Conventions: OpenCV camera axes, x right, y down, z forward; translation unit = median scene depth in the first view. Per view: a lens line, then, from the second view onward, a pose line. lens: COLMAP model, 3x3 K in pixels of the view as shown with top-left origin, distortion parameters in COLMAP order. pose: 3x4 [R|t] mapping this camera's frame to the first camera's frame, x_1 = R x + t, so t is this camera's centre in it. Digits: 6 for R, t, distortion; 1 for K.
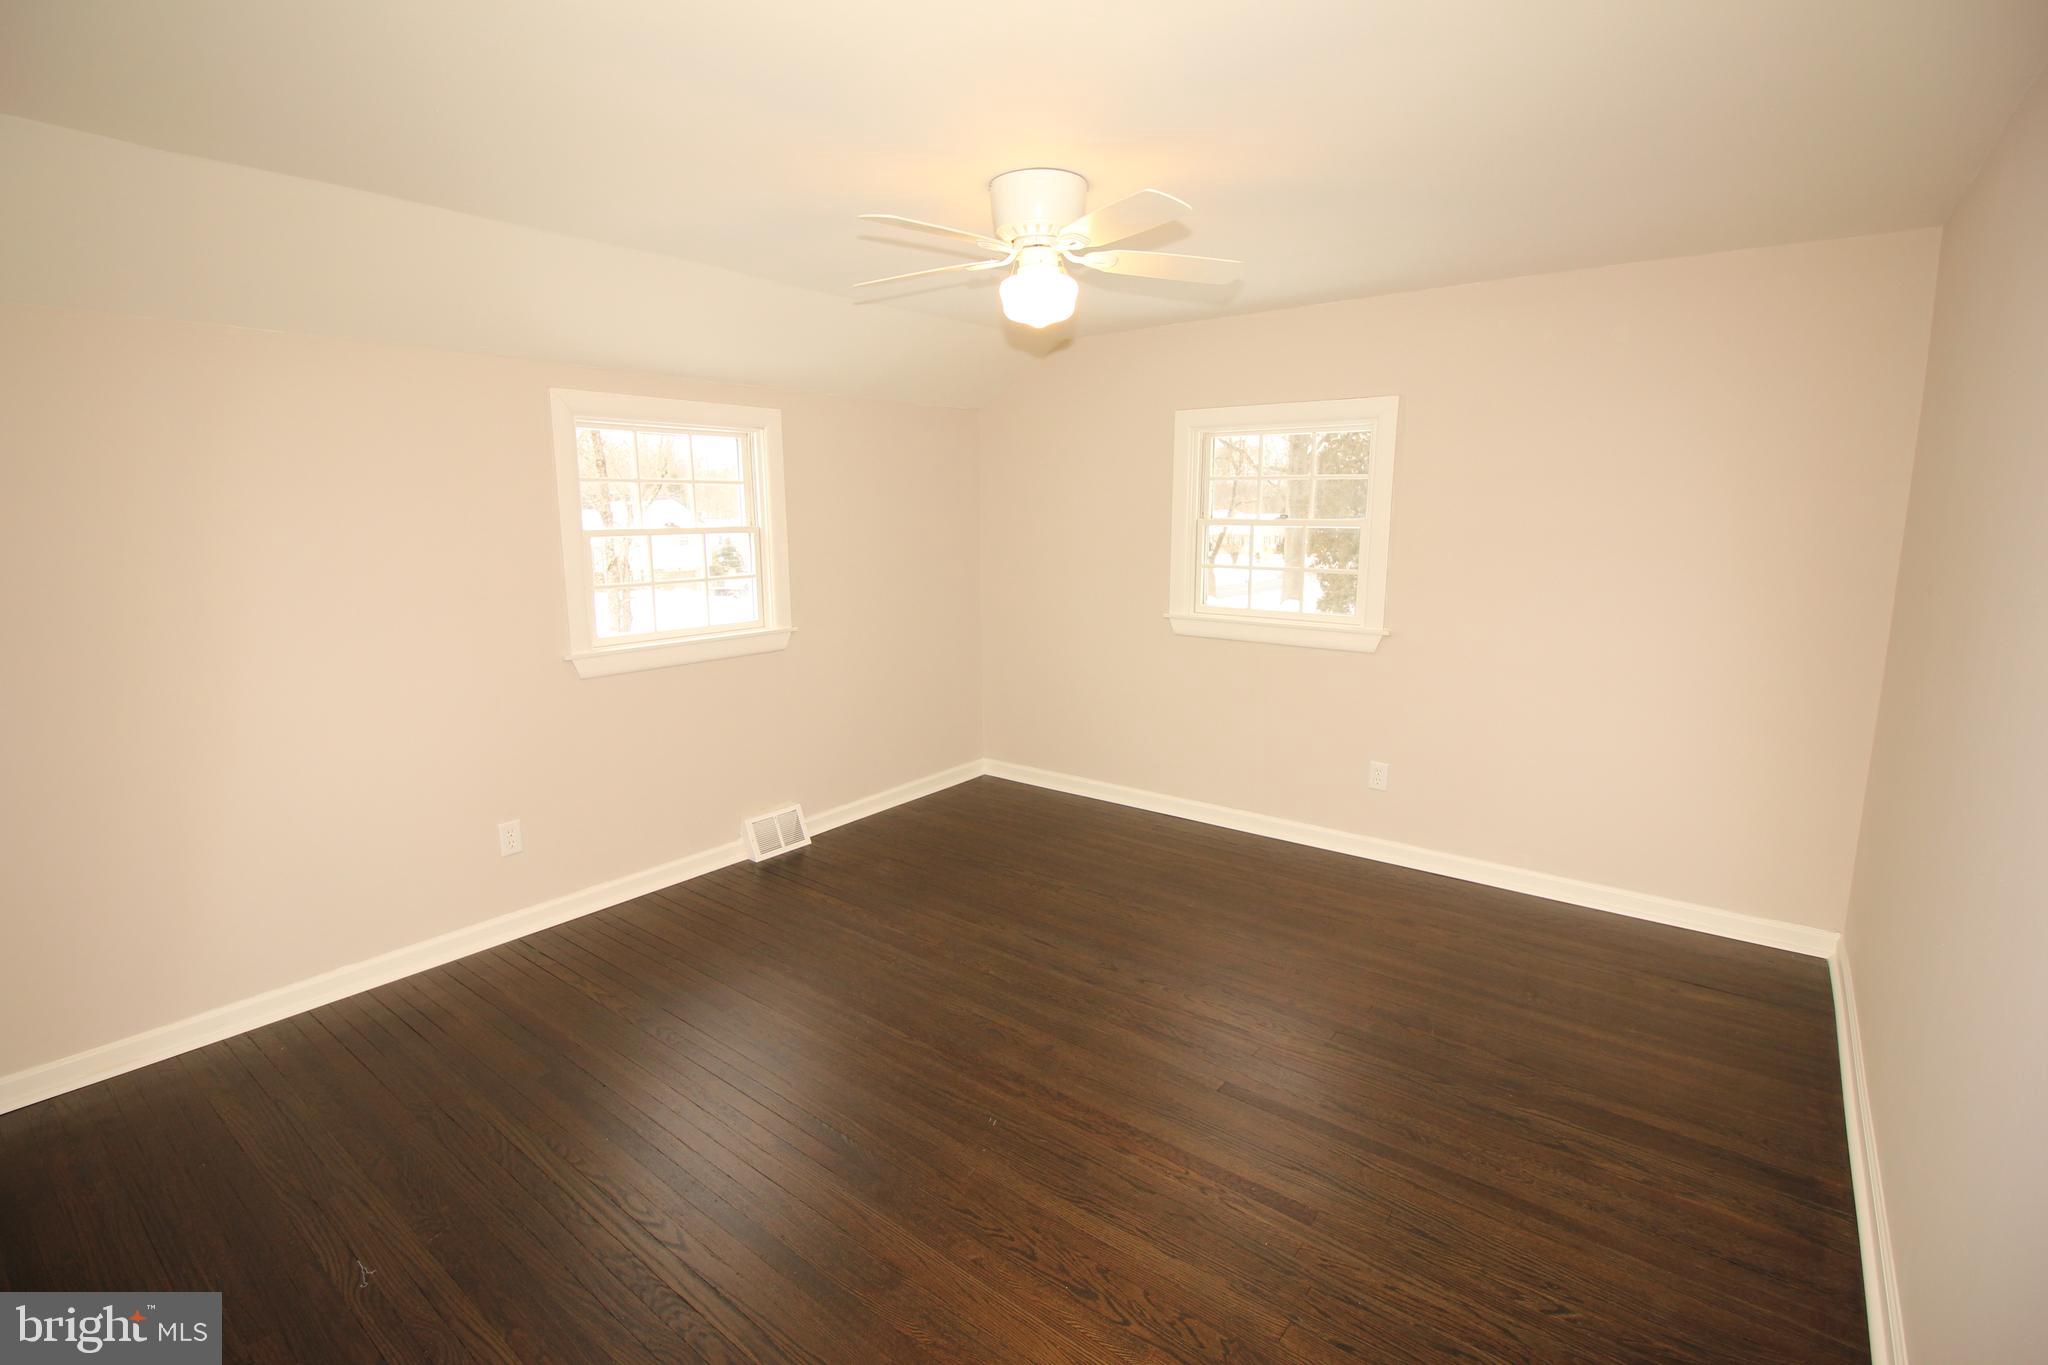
lens RADIAL K [[944.5, 0, 1010.1], [0, 944.5, 665.2], [0, 0, 1]] dist [0.001151, -0.013909]
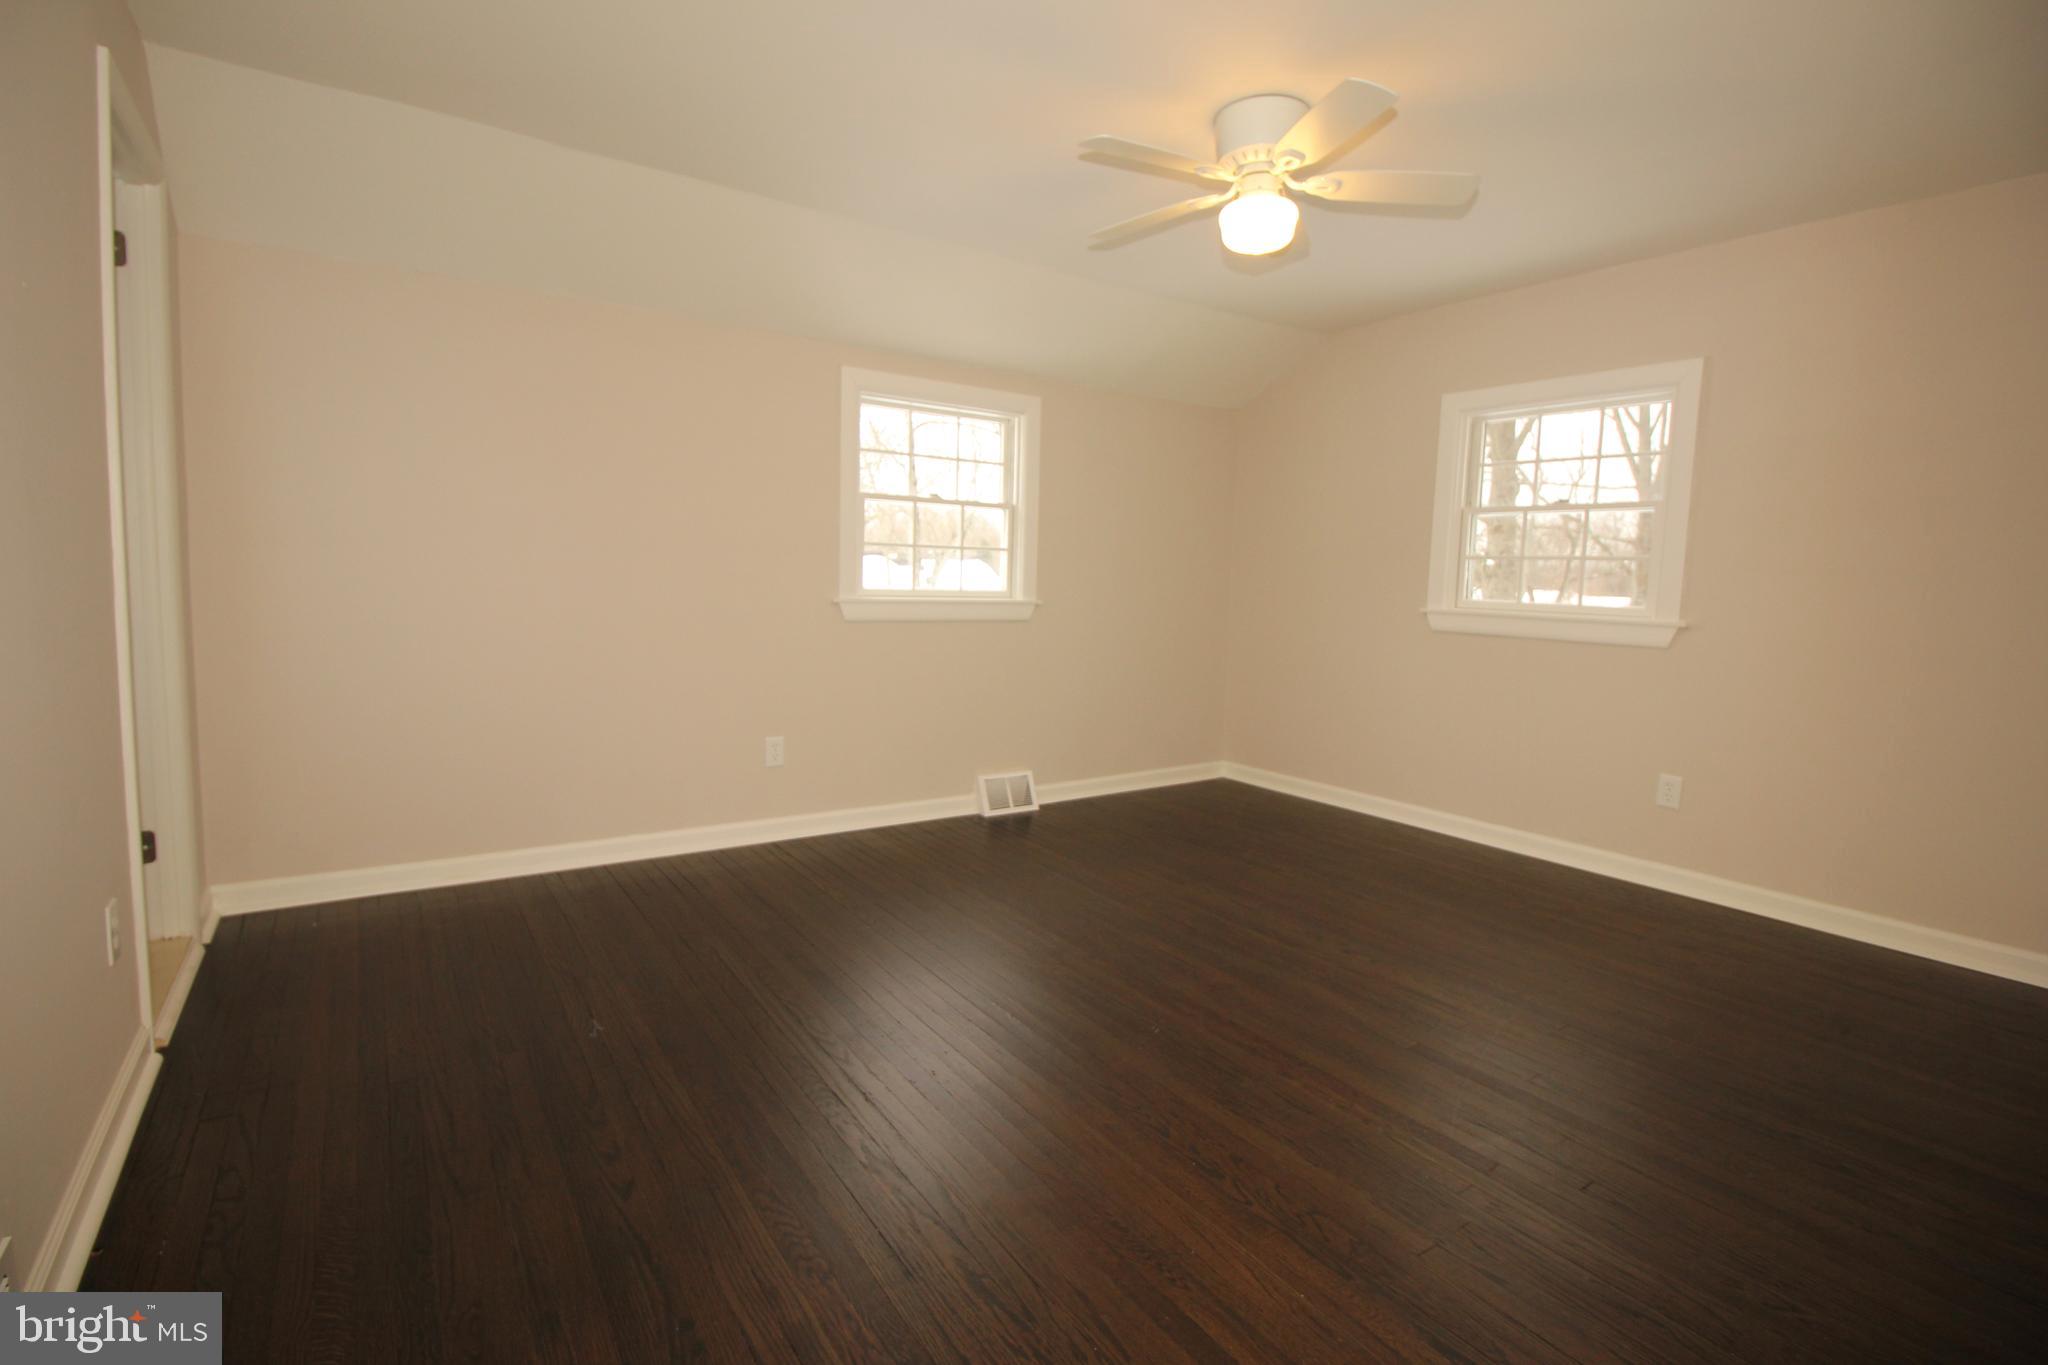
lens RADIAL K [[943.6, 0, 1011.0], [0, 943.6, 658.8], [0, 0, 1]] dist [0.002350, -0.014570]
pose [[0.952692, 0.058586, -0.298238, 0.112356], [-0.082060, 0.994387, -0.066793, 0.180129], [0.292651, 0.088106, 0.952152, -0.020309]]
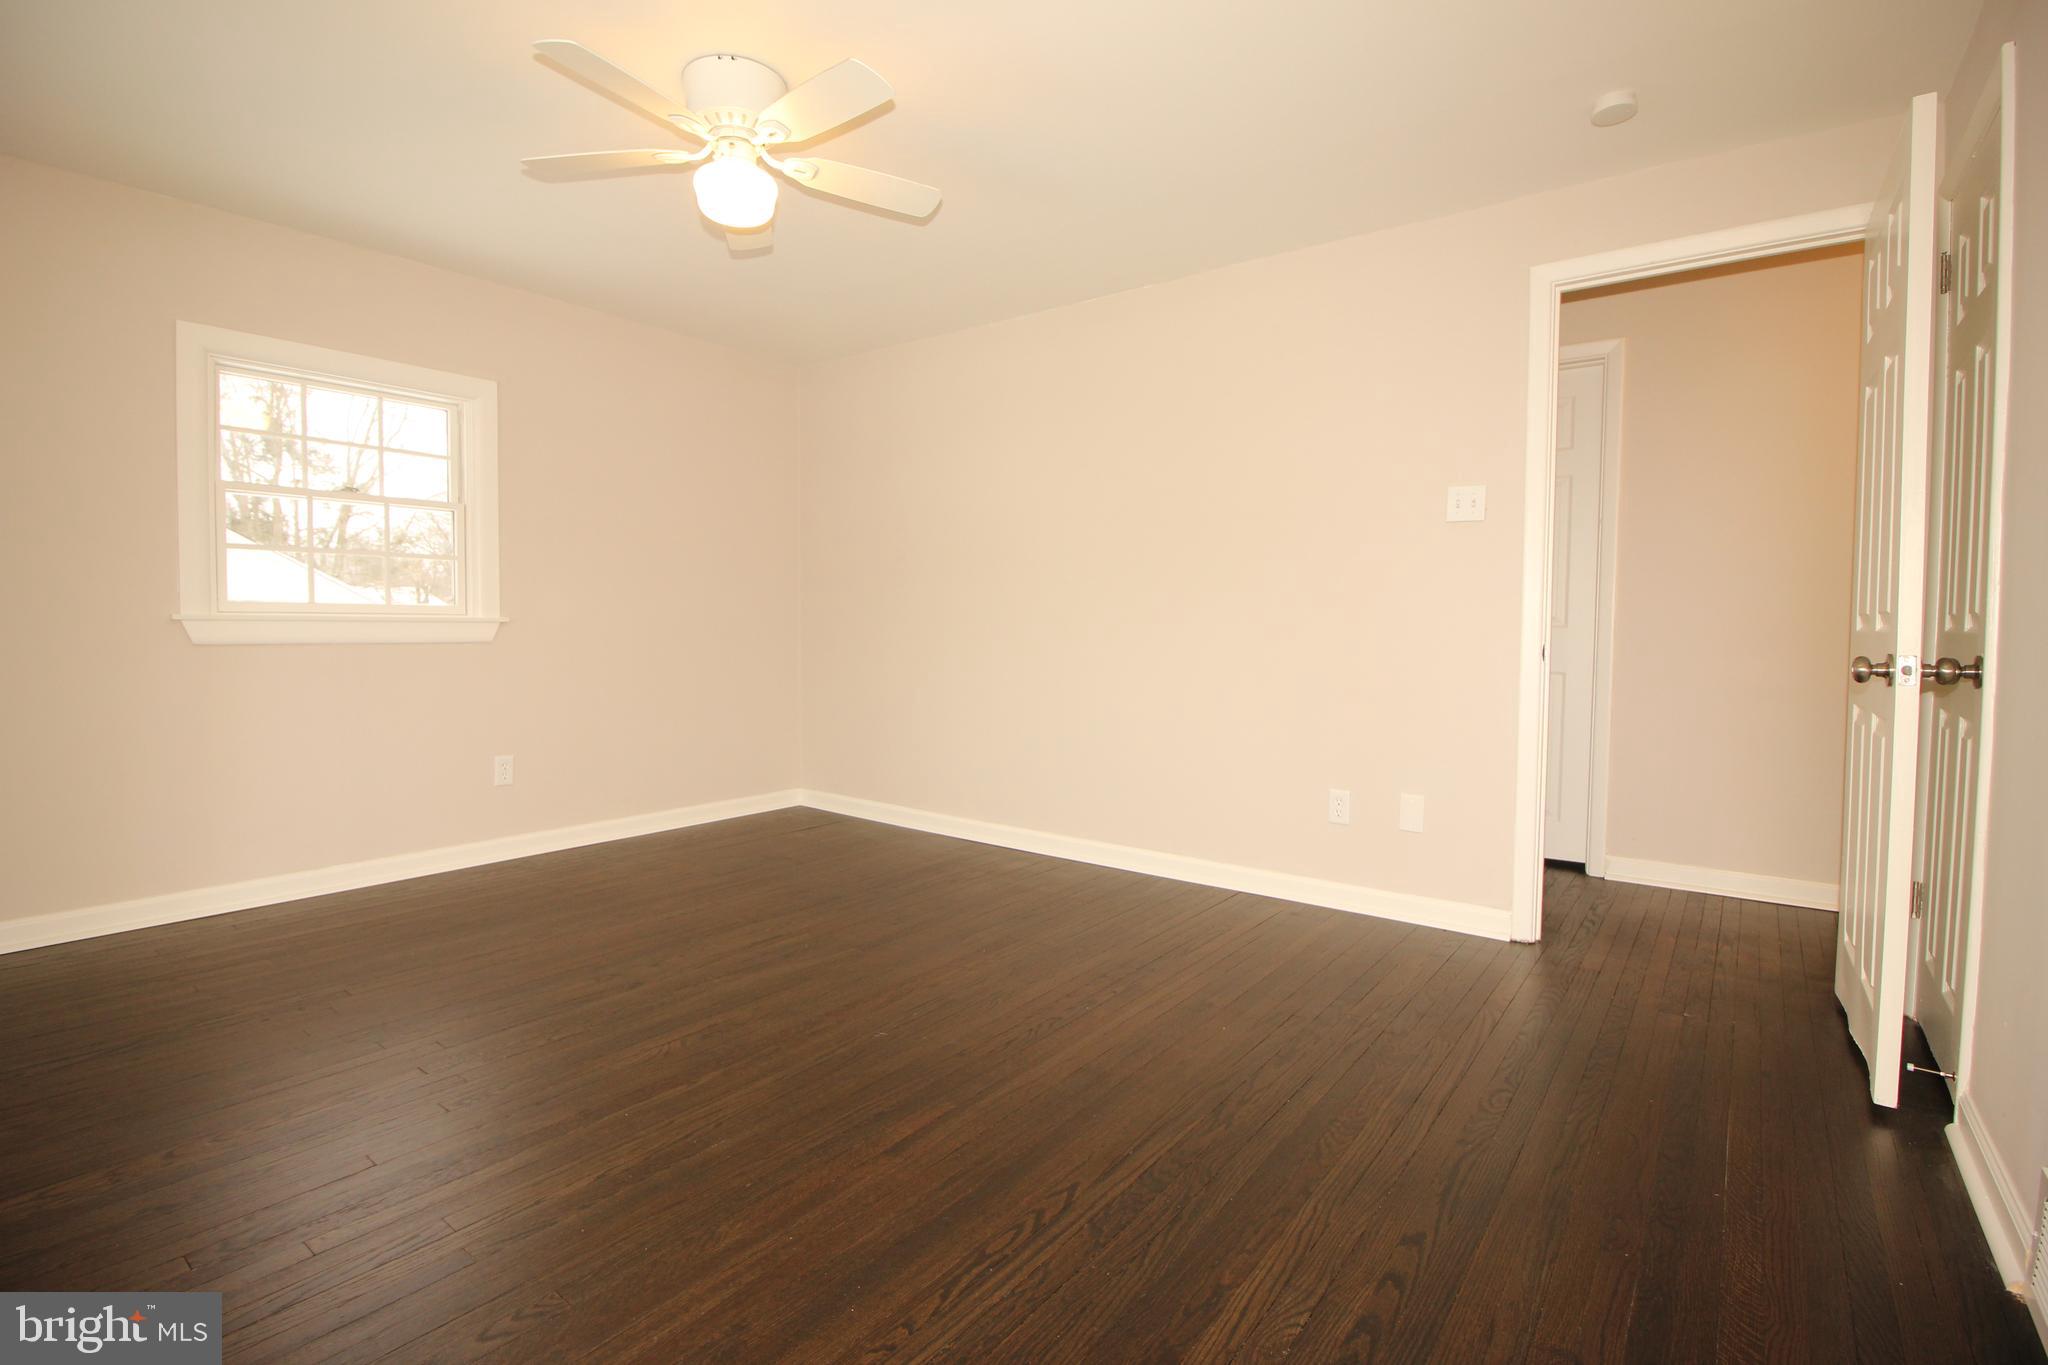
lens RADIAL K [[944.5, 0, 1010.1], [0, 944.5, 665.2], [0, 0, 1]] dist [0.001151, -0.013909]
pose [[-0.013492, -0.039561, 0.999126, -0.999519], [0.157402, 0.986675, 0.041194, 0.092806], [-0.987442, 0.157821, -0.007085, 0.838428]]
